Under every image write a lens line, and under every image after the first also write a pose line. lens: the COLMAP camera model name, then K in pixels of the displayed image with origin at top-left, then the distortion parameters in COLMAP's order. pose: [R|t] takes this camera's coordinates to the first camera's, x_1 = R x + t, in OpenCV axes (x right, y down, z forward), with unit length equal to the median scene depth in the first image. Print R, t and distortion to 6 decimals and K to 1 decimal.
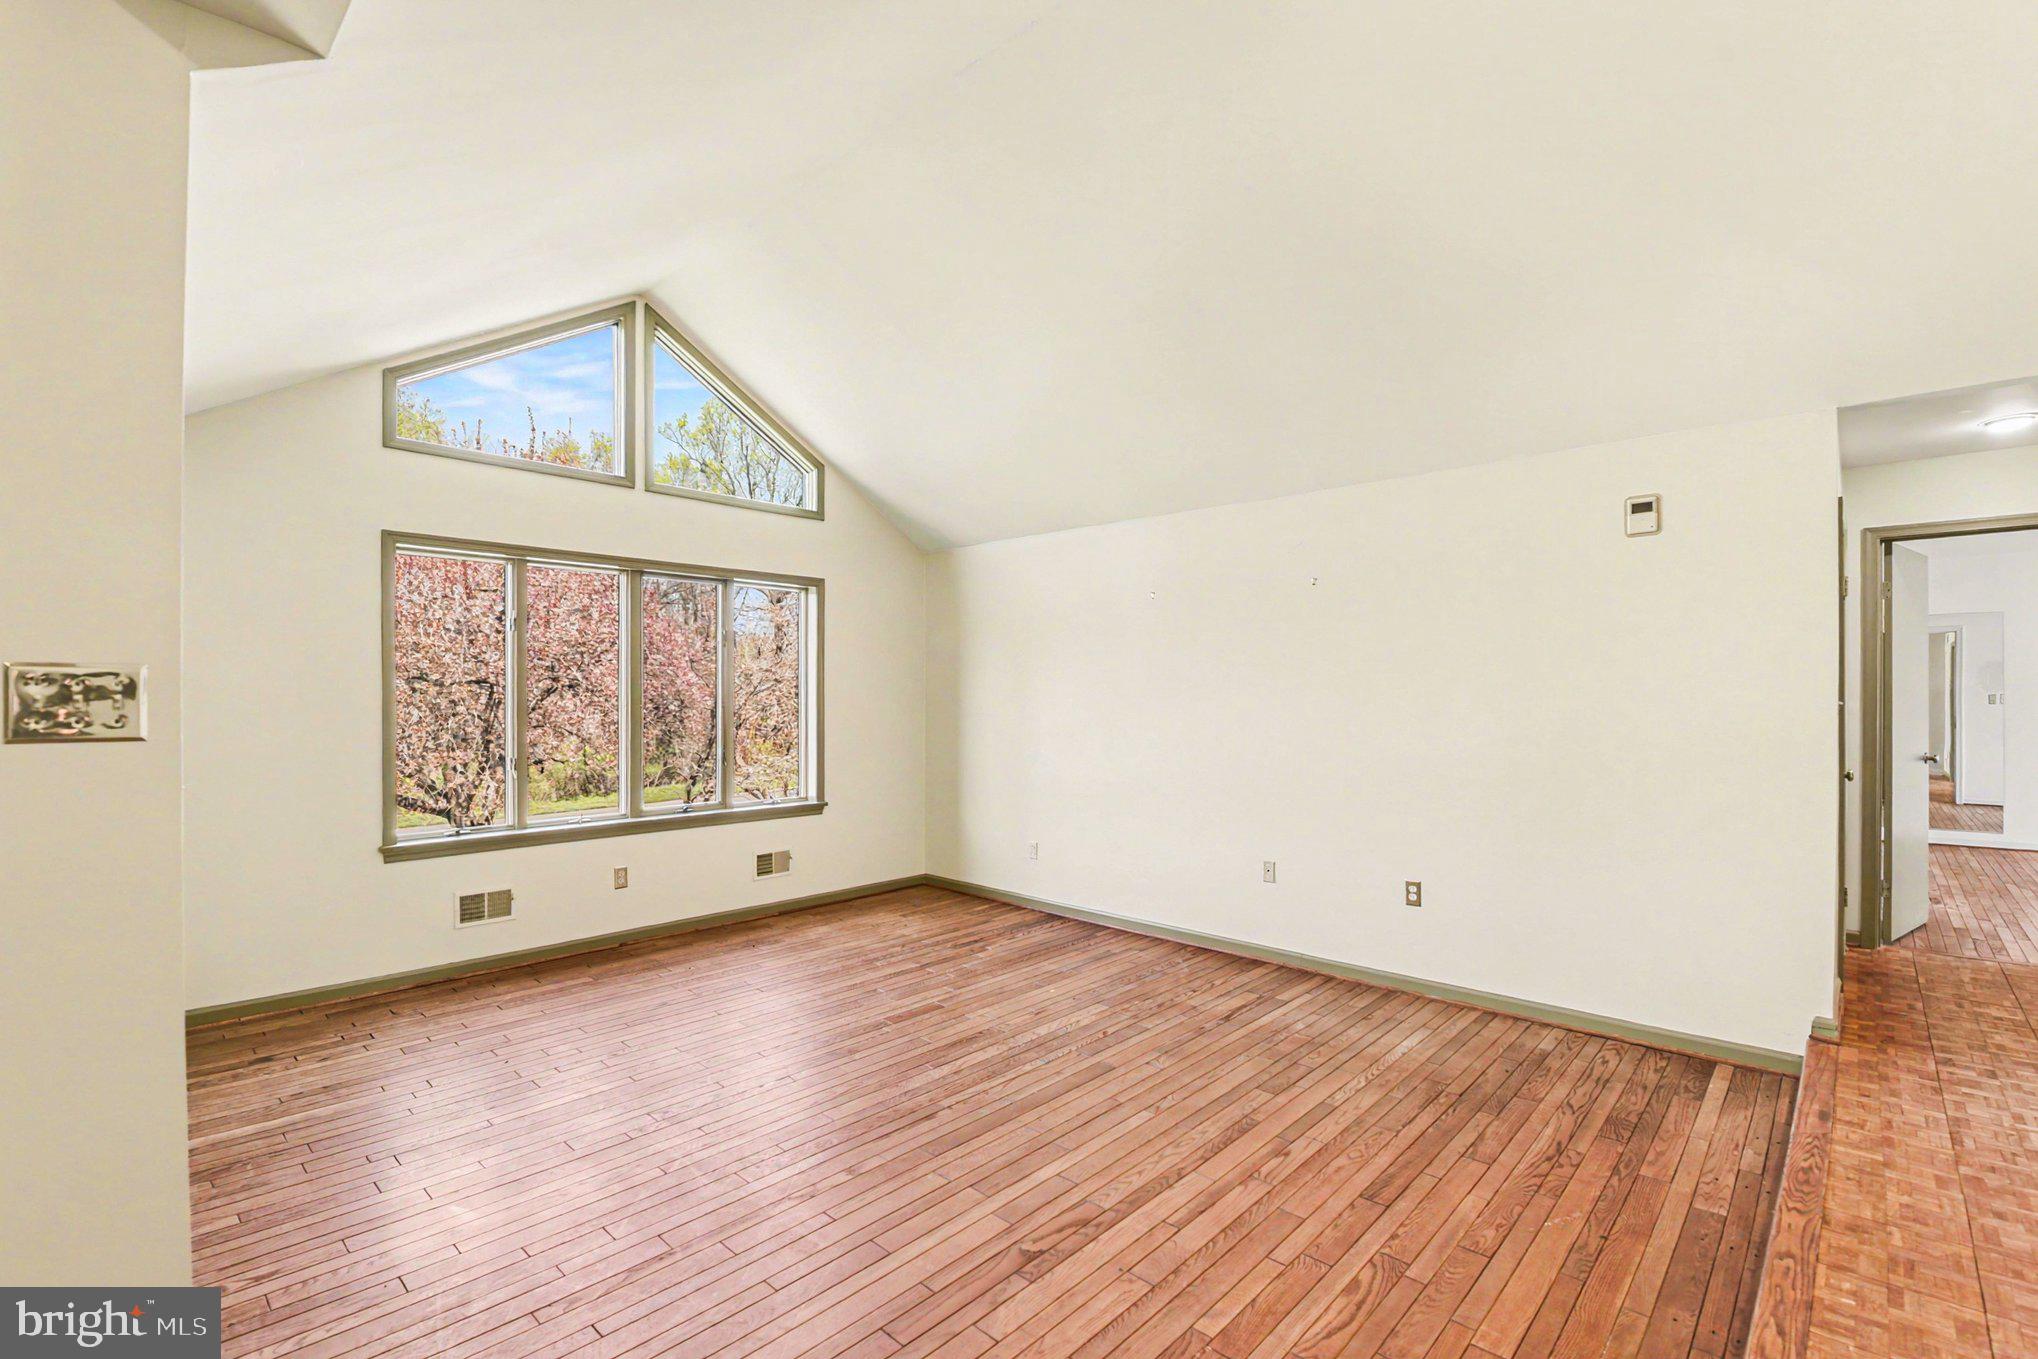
lens RADIAL K [[886.7, 0, 1018.0], [0, 886.7, 687.1], [0, 0, 1]] dist [0.000411, -0.010159]
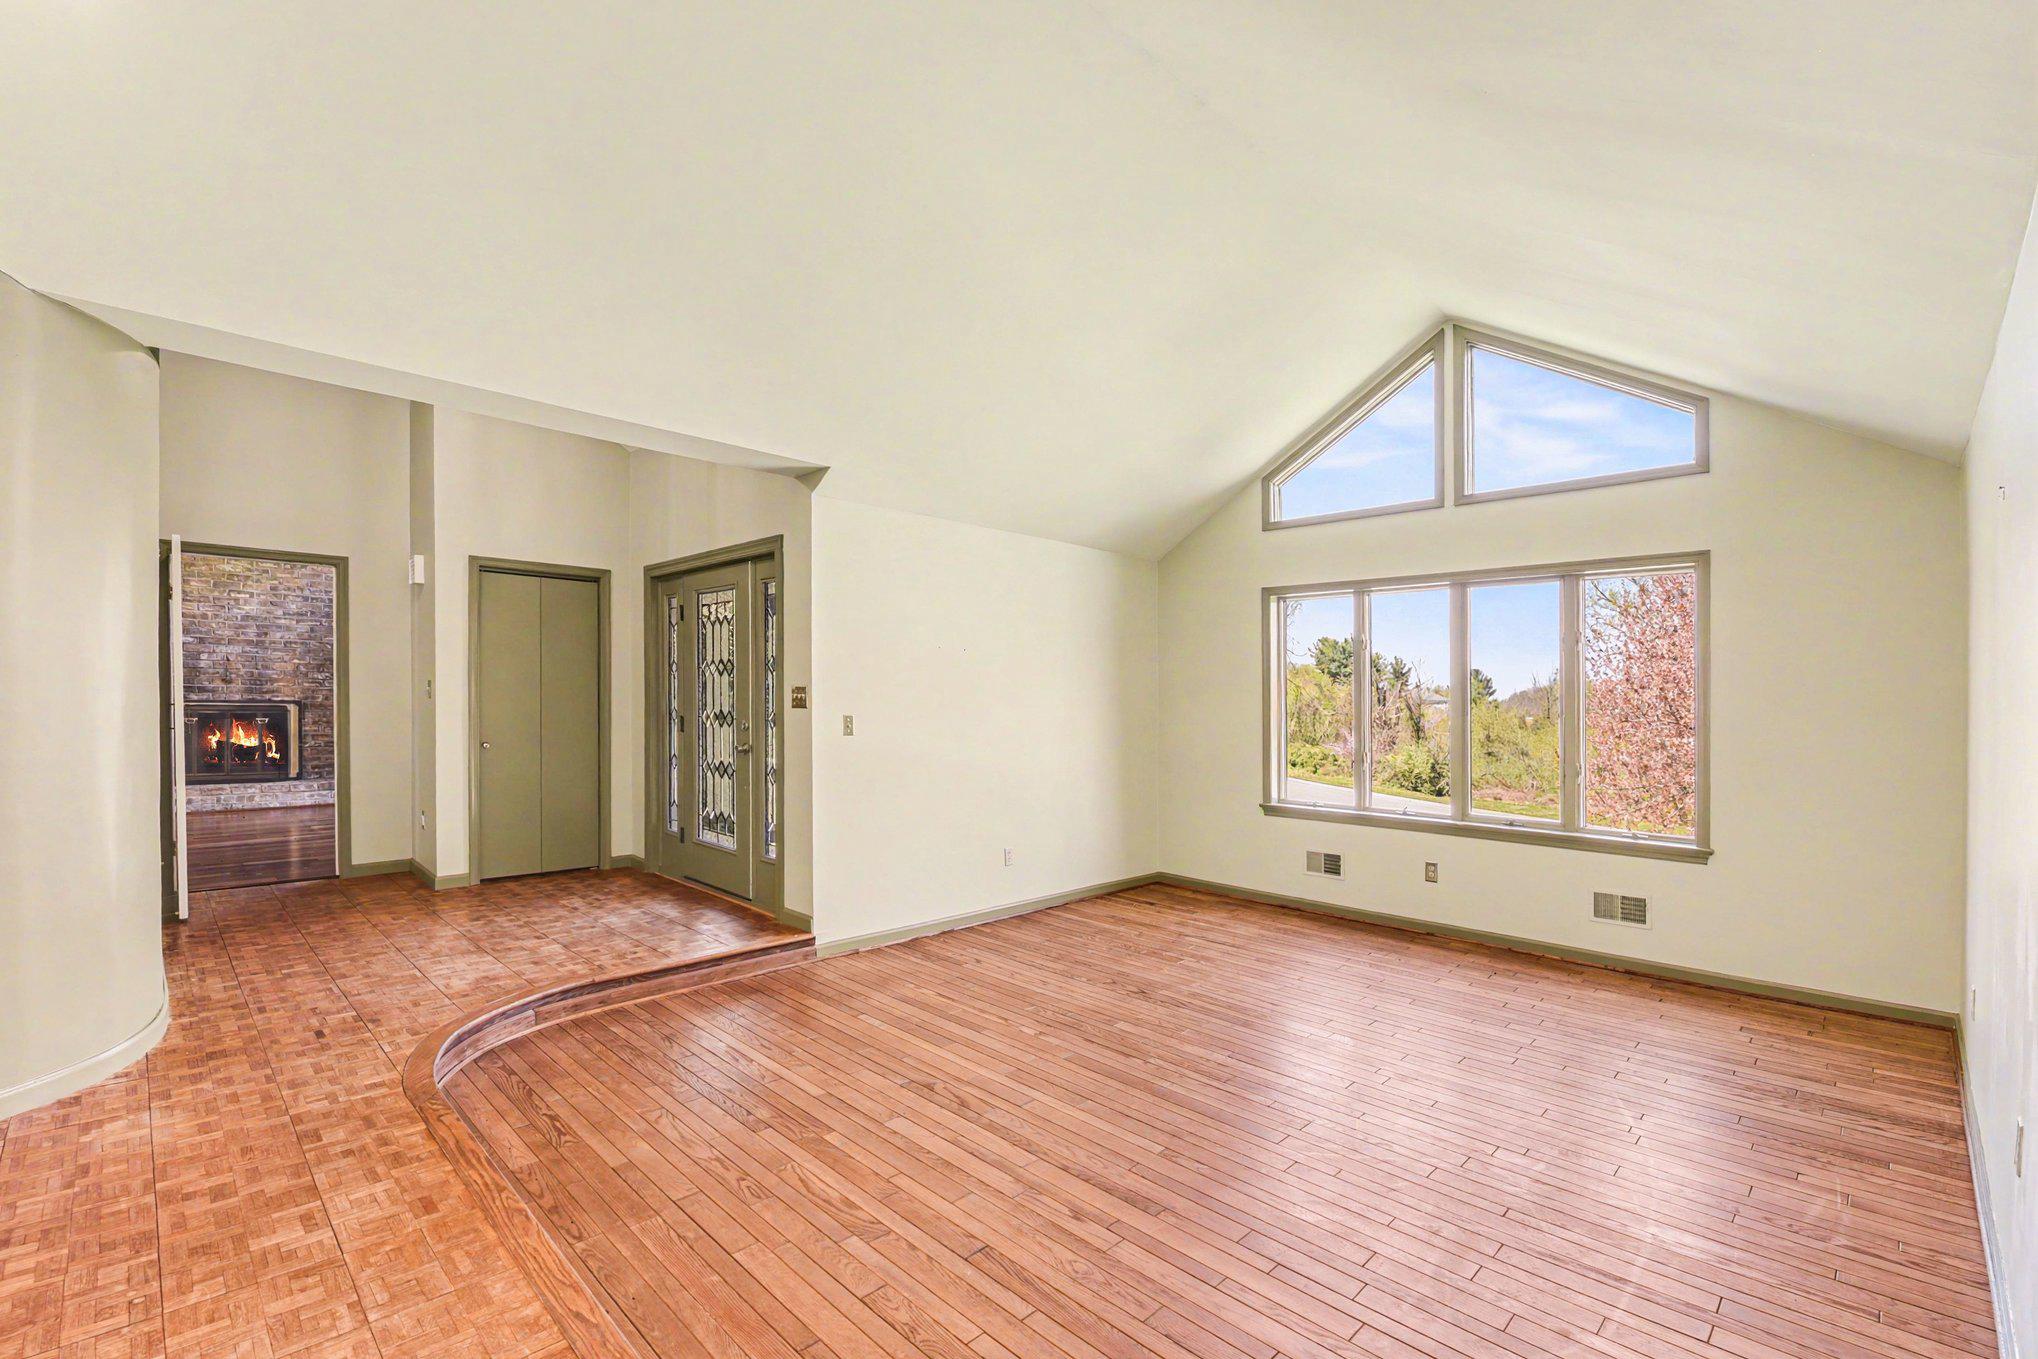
lens RADIAL K [[892.7, 0, 1018.7], [0, 892.7, 706.7], [0, 0, 1]] dist [0.000782, -0.012878]
pose [[-0.023086, 0.009027, -0.999693, 0.793431], [-0.003502, 0.999952, 0.009110, 0.007853], [0.999727, 0.003711, -0.023054, 0.643536]]
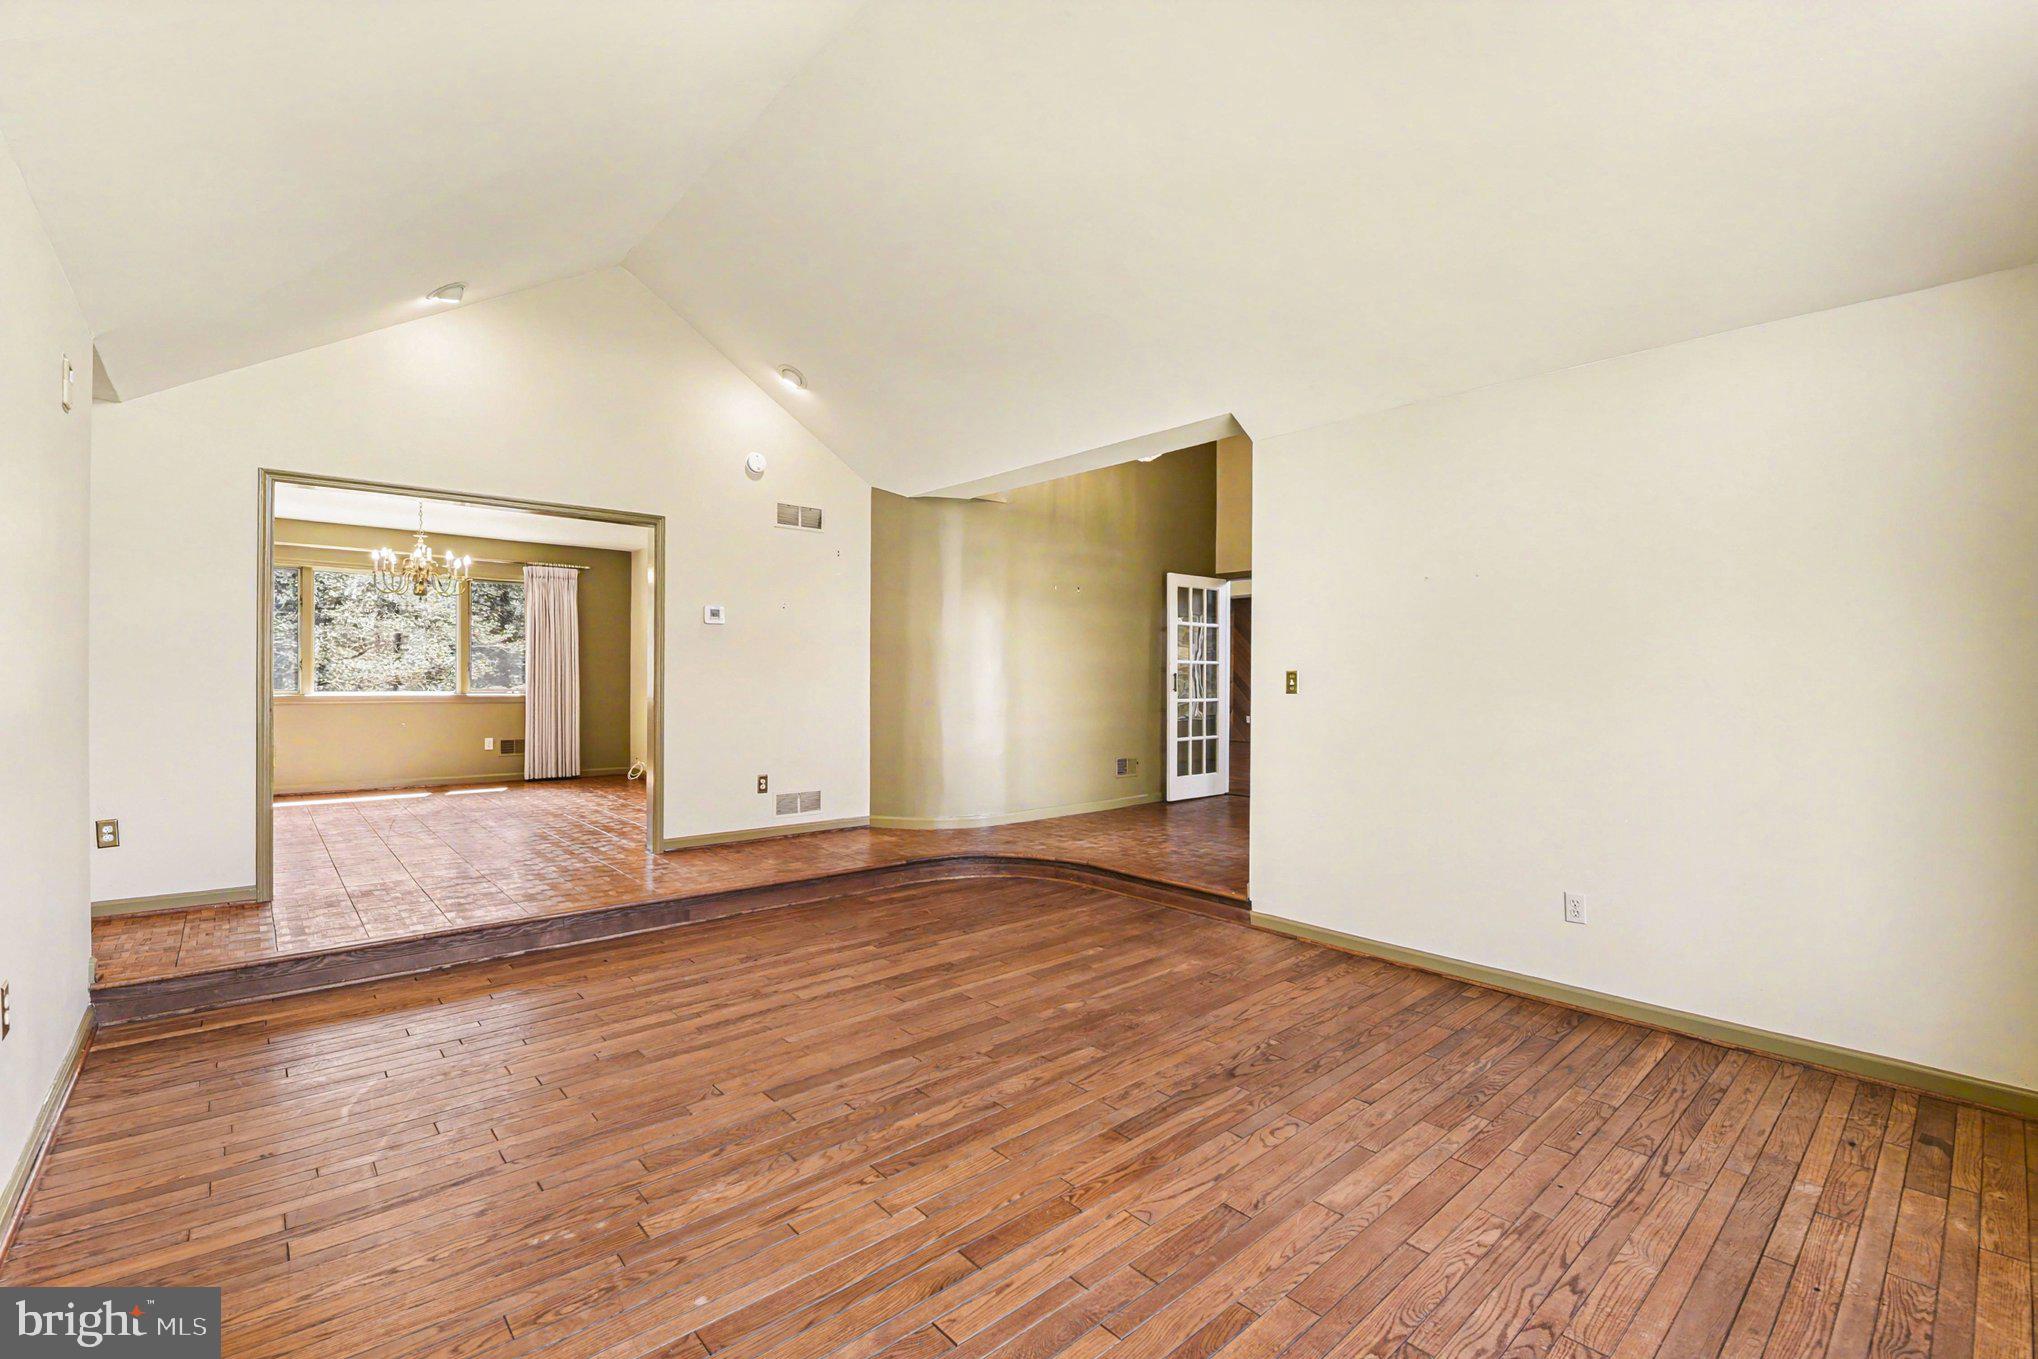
lens RADIAL K [[886.7, 0, 1018.0], [0, 886.7, 687.1], [0, 0, 1]] dist [0.000411, -0.010159]
pose [[-0.995739, -0.007071, 0.091945, -0.155295], [-0.007210, 0.999973, -0.001178, 0.053230], [-0.091934, -0.001835, -0.995763, 1.473543]]
